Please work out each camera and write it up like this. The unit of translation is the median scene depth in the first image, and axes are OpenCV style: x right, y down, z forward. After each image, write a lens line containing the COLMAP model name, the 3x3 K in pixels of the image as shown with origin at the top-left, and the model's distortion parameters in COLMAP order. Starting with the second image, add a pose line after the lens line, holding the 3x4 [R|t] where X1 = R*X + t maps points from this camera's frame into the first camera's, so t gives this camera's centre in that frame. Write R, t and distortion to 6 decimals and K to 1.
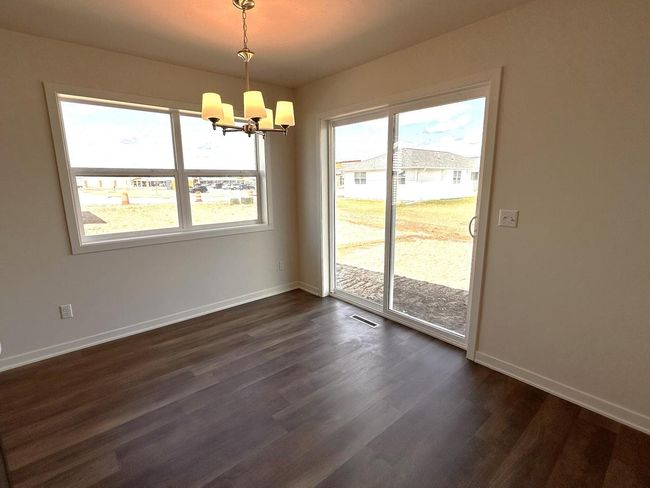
lens RADIAL K [[315.7, 0, 322.2], [0, 315.7, 244.0], [0, 0, 1]] dist [-0.001043, 0.000125]
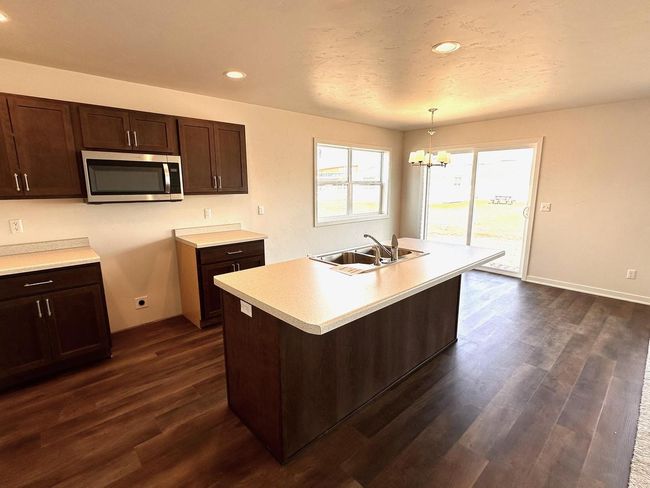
lens RADIAL K [[315.7, 0, 322.2], [0, 315.7, 244.0], [0, 0, 1]] dist [-0.001043, 0.000125]
pose [[0.999559, 0.000577, 0.029687, -0.800160], [-0.000233, 0.999933, -0.011589, 0.157788], [-0.029692, 0.011577, 0.999492, -0.877055]]
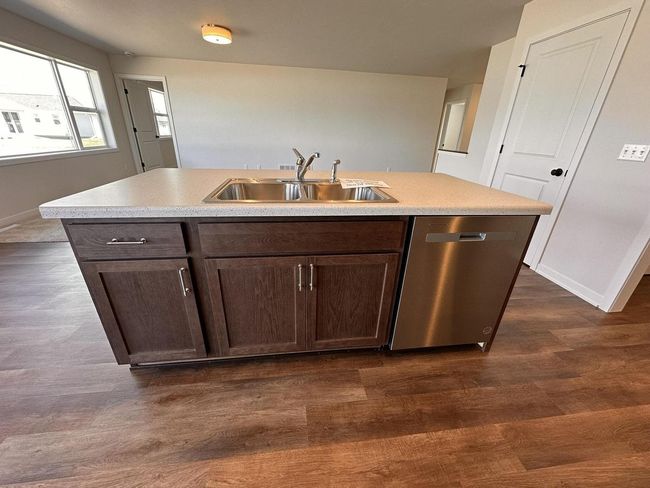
lens RADIAL K [[257.2, 0, 325.4], [0, 257.2, 240.3], [0, 0, 1]] dist [-0.000997, 0.000285]
pose [[-0.837797, -0.230435, 0.494971, -0.939542], [0.083496, 0.841831, 0.533244, -0.004237], [-0.539560, 0.488078, -0.686043, 0.456591]]
